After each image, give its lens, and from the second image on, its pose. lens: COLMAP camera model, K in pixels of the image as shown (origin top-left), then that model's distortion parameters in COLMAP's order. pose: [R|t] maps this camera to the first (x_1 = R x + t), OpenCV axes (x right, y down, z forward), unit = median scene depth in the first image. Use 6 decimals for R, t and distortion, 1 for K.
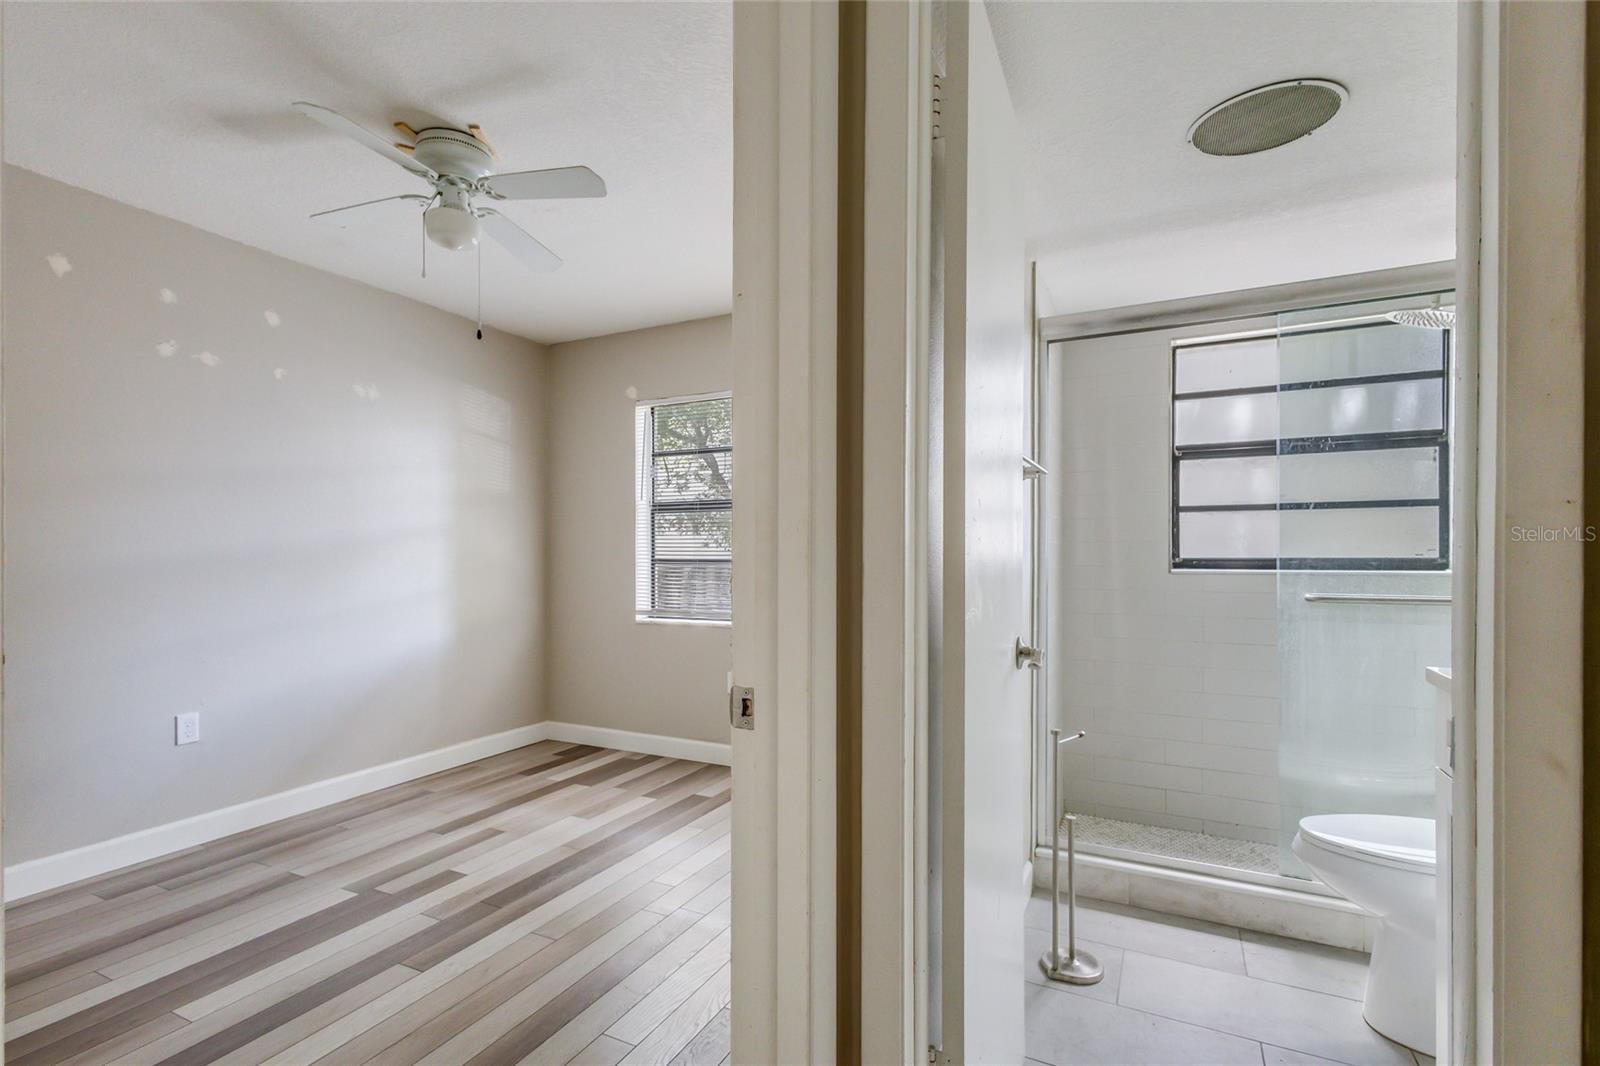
lens RADIAL K [[742.5, 0, 793.6], [0, 742.5, 556.4], [0, 0, 1]] dist [0.010798, -0.000029]
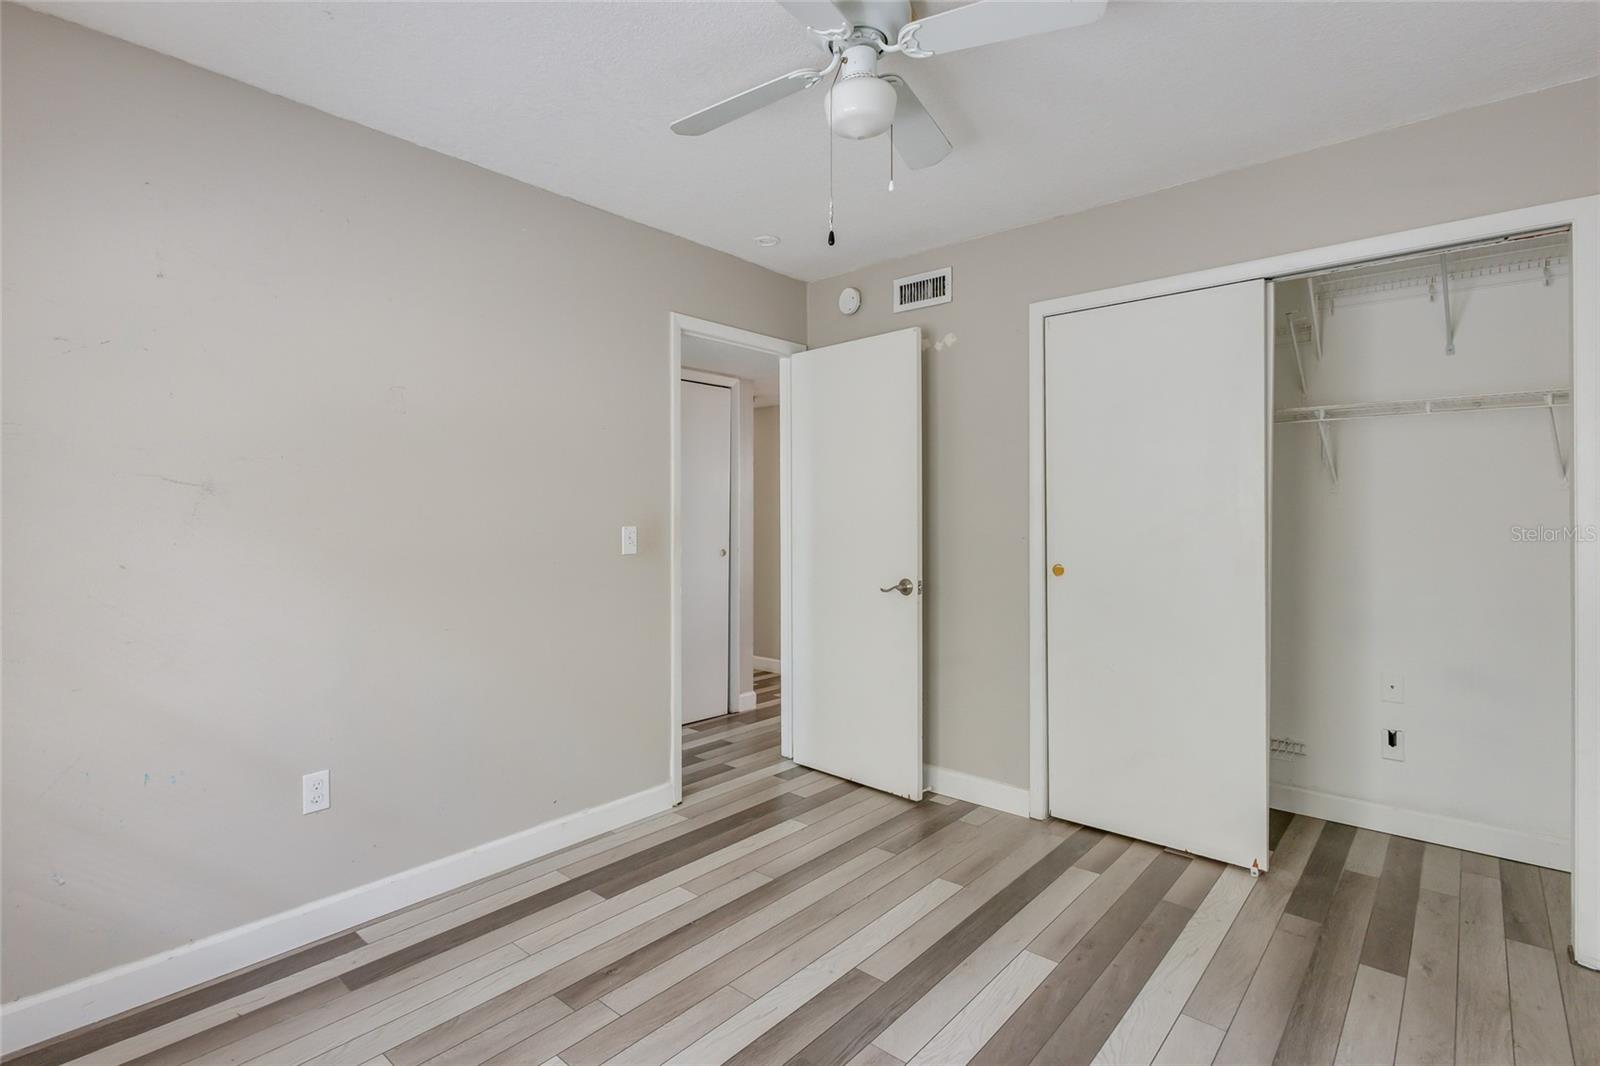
lens RADIAL K [[772.1, 0, 795.9], [0, 772.1, 513.8], [0, 0, 1]] dist [0.013276, -0.000308]
pose [[-0.970210, 0.002949, 0.242248, -0.432828], [0.003230, 0.999994, 0.000761, -0.034289], [-0.242245, 0.001521, -0.970214, 1.300631]]
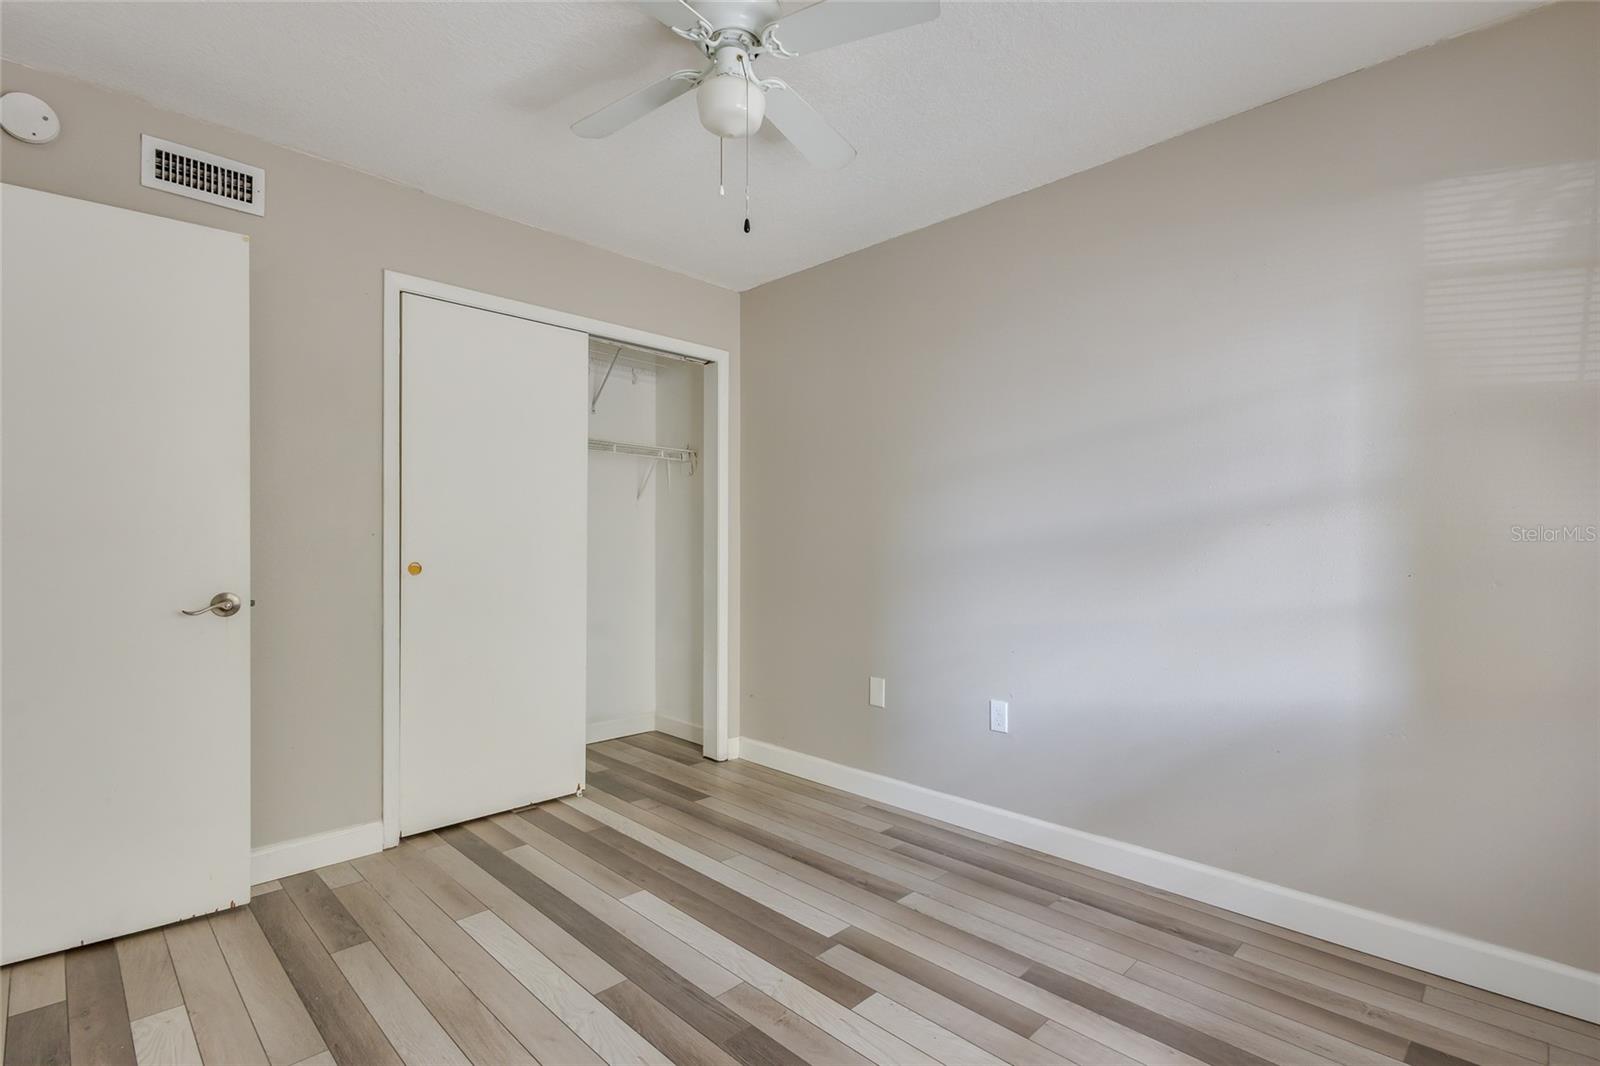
lens RADIAL K [[750.1, 0, 797.2], [0, 750.1, 542.2], [0, 0, 1]] dist [0.002679, 0.000000]
pose [[-0.306872, -0.000150, -0.951751, 0.188670], [-0.007479, 0.999969, 0.002254, 0.002211], [0.951721, 0.007810, -0.306864, 0.969184]]
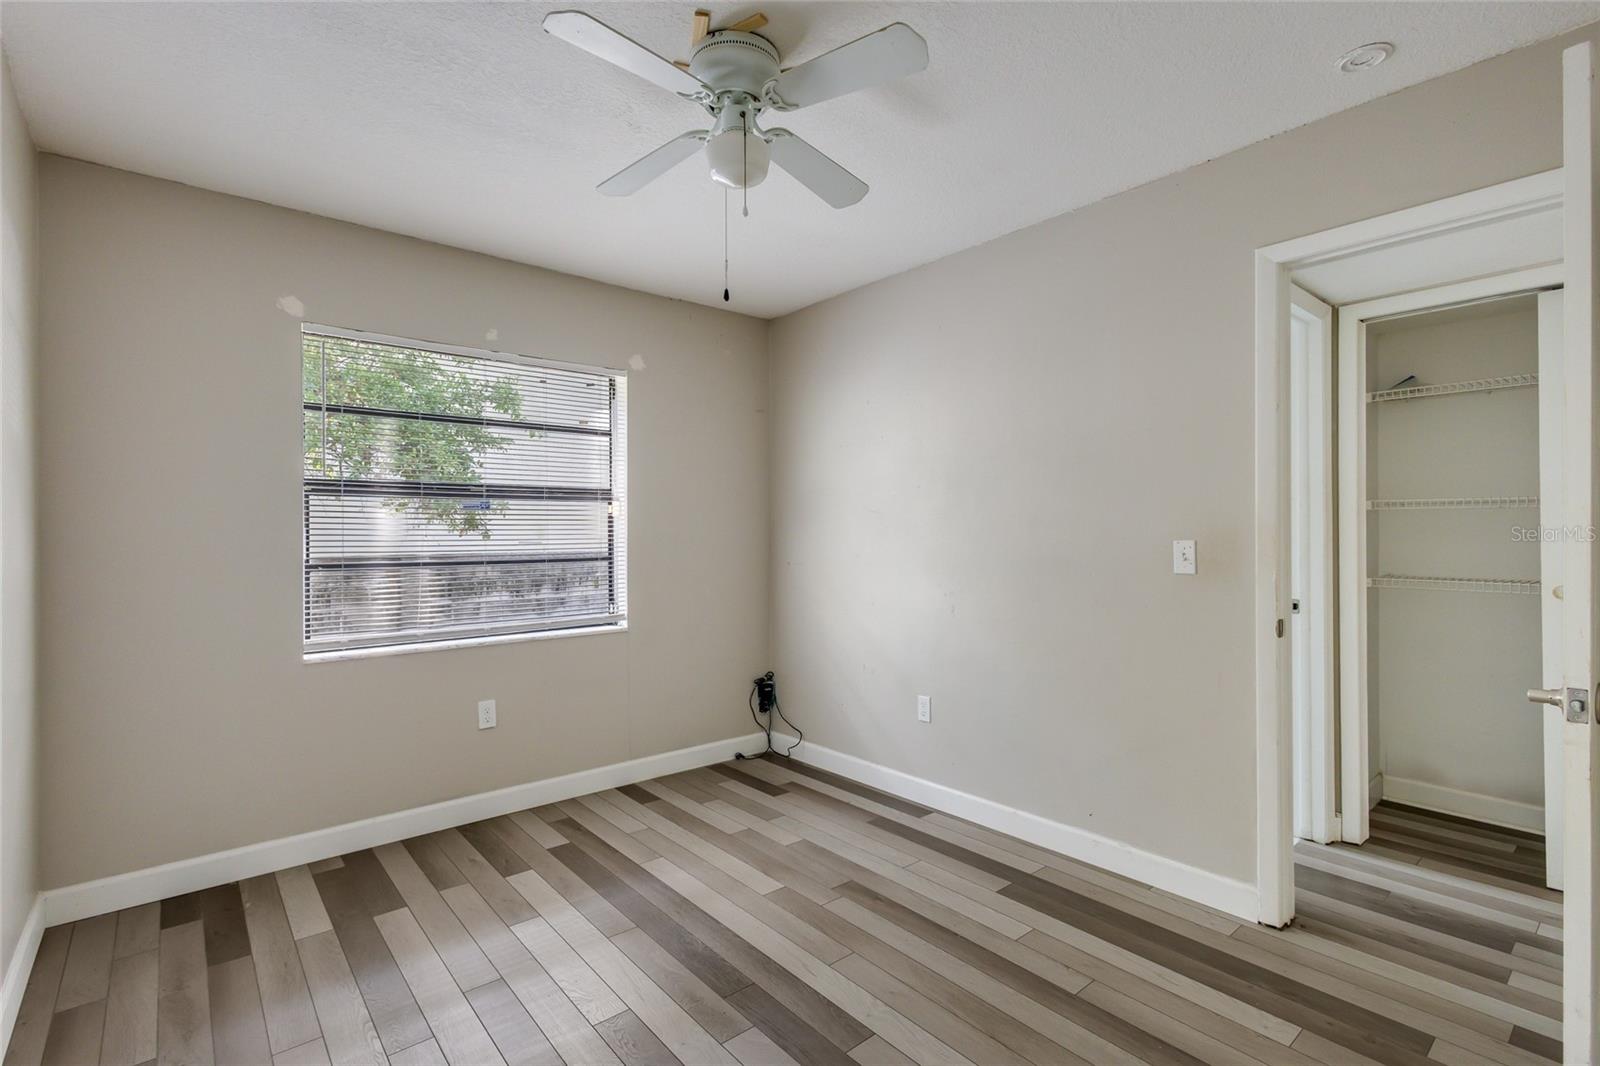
lens RADIAL K [[742.9, 0, 800.0], [0, 742.9, 533.0], [0, 0, 1]] dist [0.004014, 0.000645]
pose [[0.387951, 0.002018, 0.921678, -0.868472], [0.007381, 0.999959, -0.005296, -0.024776], [-0.921650, 0.008858, 0.387920, 0.470727]]
